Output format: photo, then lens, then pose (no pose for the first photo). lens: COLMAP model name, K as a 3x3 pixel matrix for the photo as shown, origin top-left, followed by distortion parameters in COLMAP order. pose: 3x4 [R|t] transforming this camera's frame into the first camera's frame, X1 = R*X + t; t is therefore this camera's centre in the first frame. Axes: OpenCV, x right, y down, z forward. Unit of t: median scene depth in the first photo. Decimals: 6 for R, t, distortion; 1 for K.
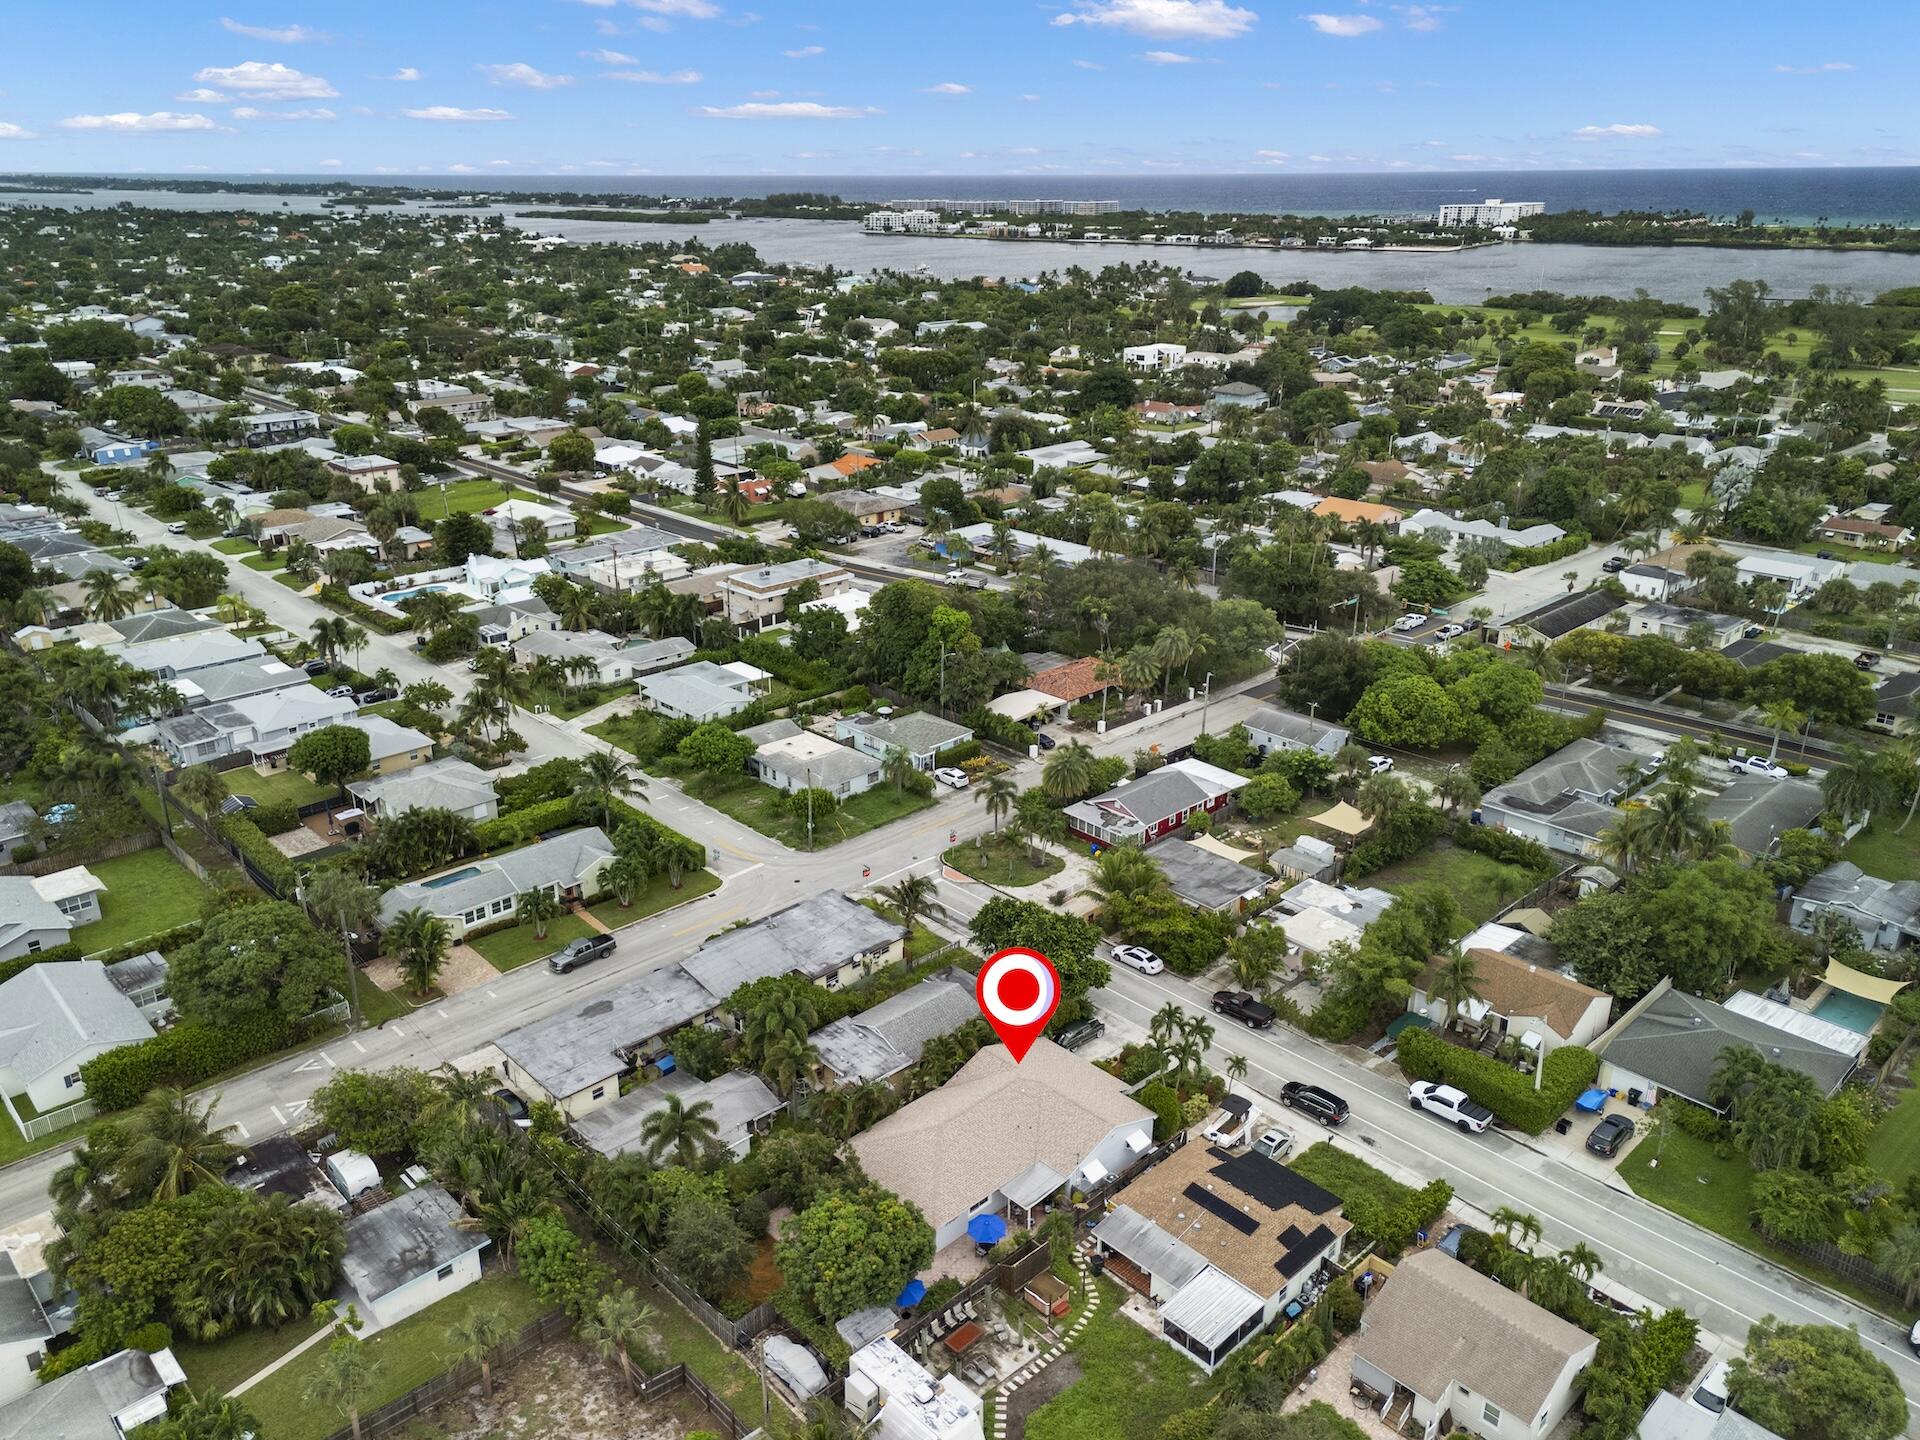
lens RADIAL K [[1425.9, 0, 954.1], [0, 1425.9, 721.4], [0, 0, 1]] dist [0.072726, -0.069690]
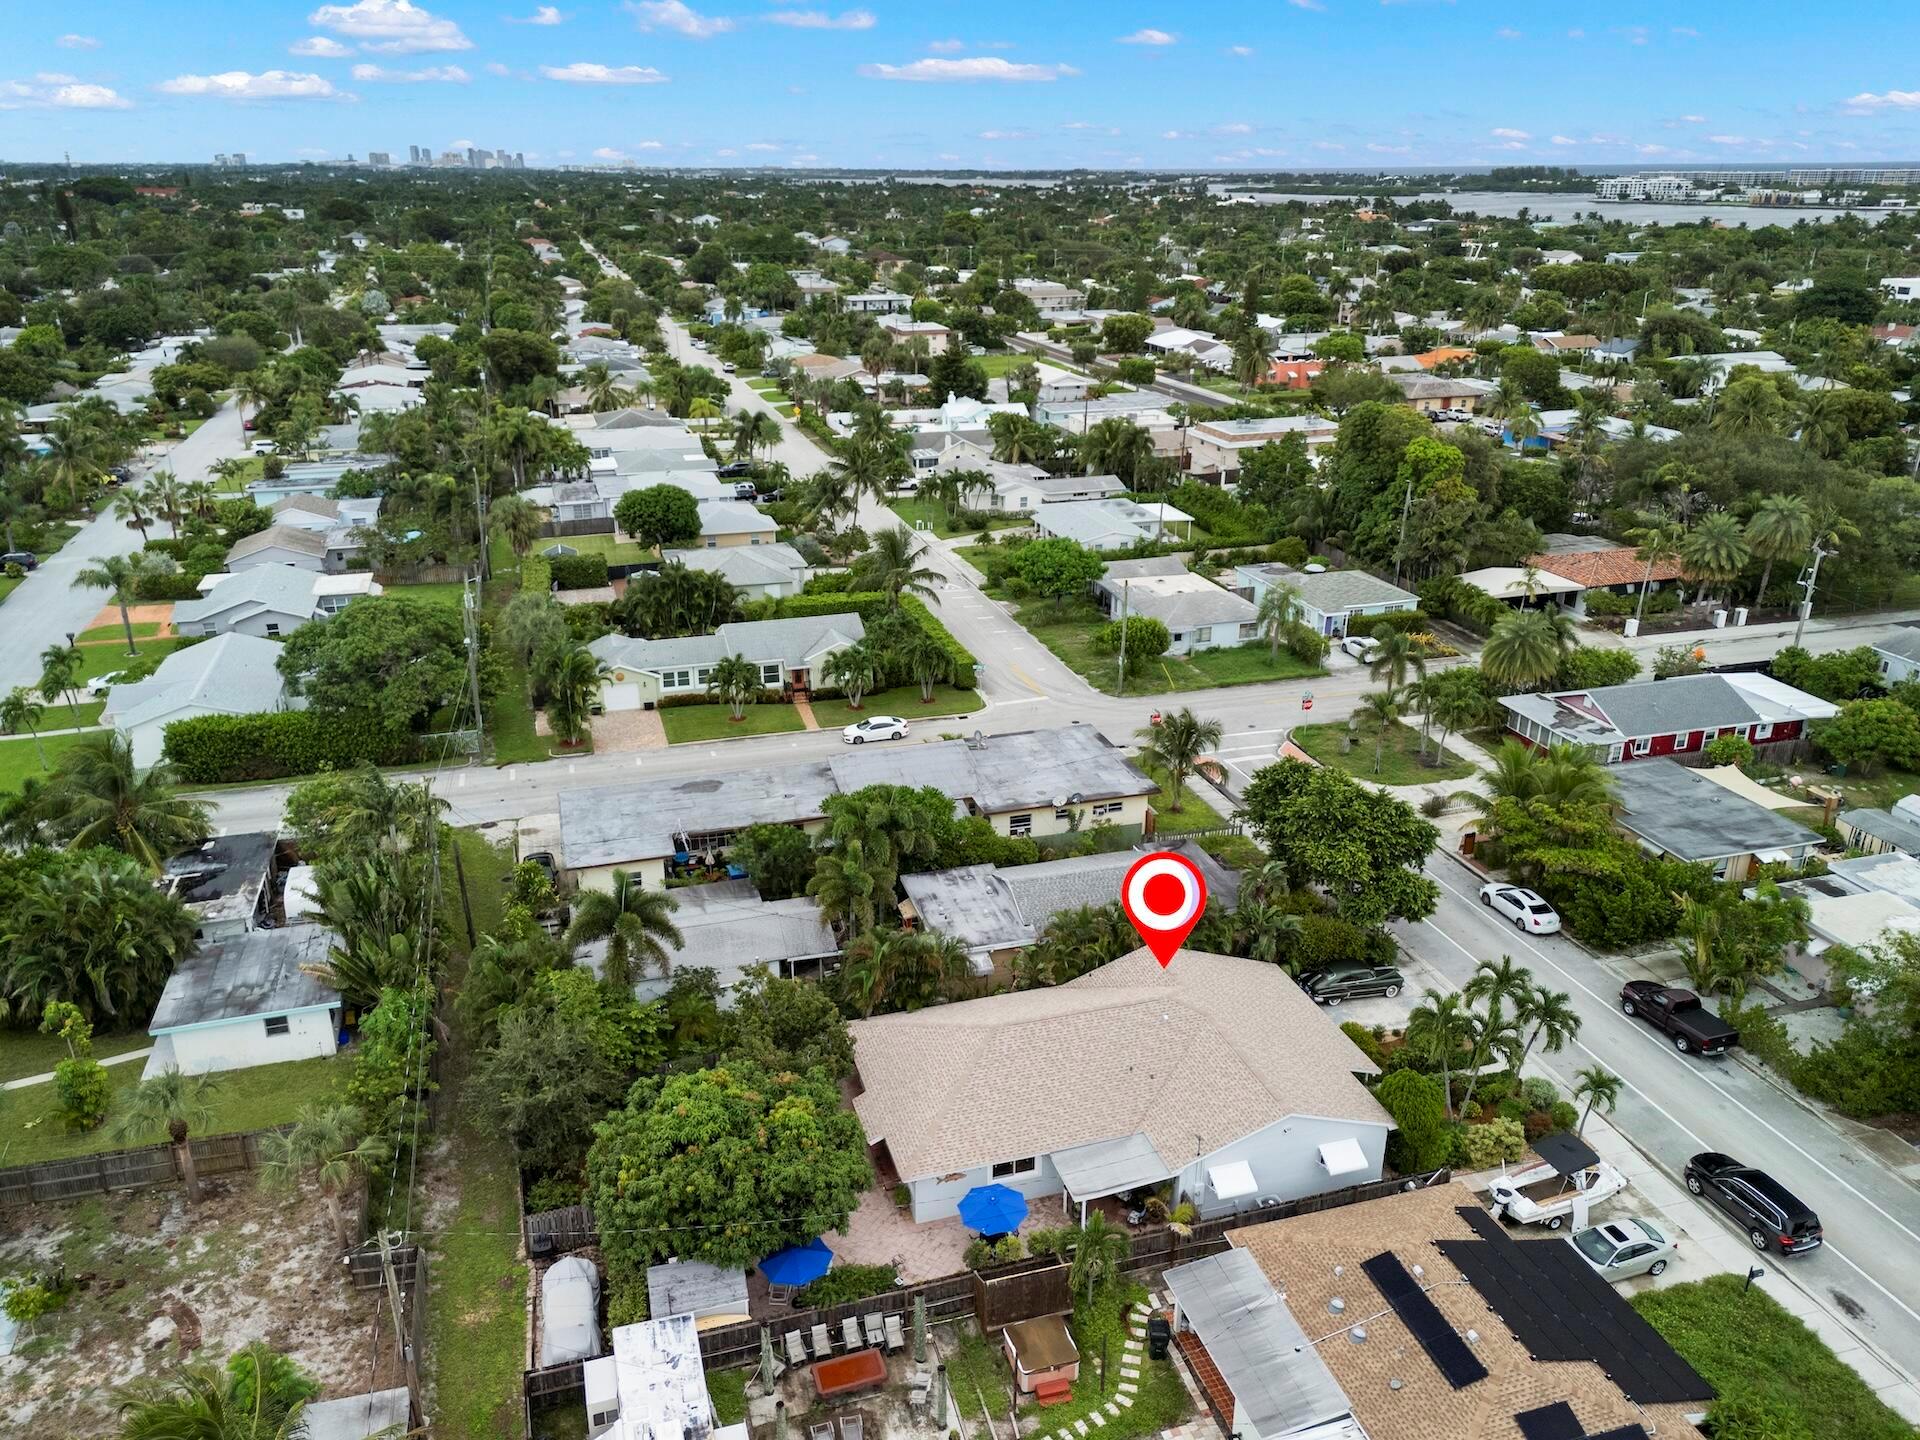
lens RADIAL K [[1425.9, 0, 946.8], [0, 1425.9, 730.9], [0, 0, 1]] dist [0.072726, -0.069690]
pose [[0.891386, 0.170535, -0.419938, 0.148415], [-0.167183, 0.984894, 0.045088, 0.101326], [0.421284, 0.030015, 0.906432, 0.331182]]
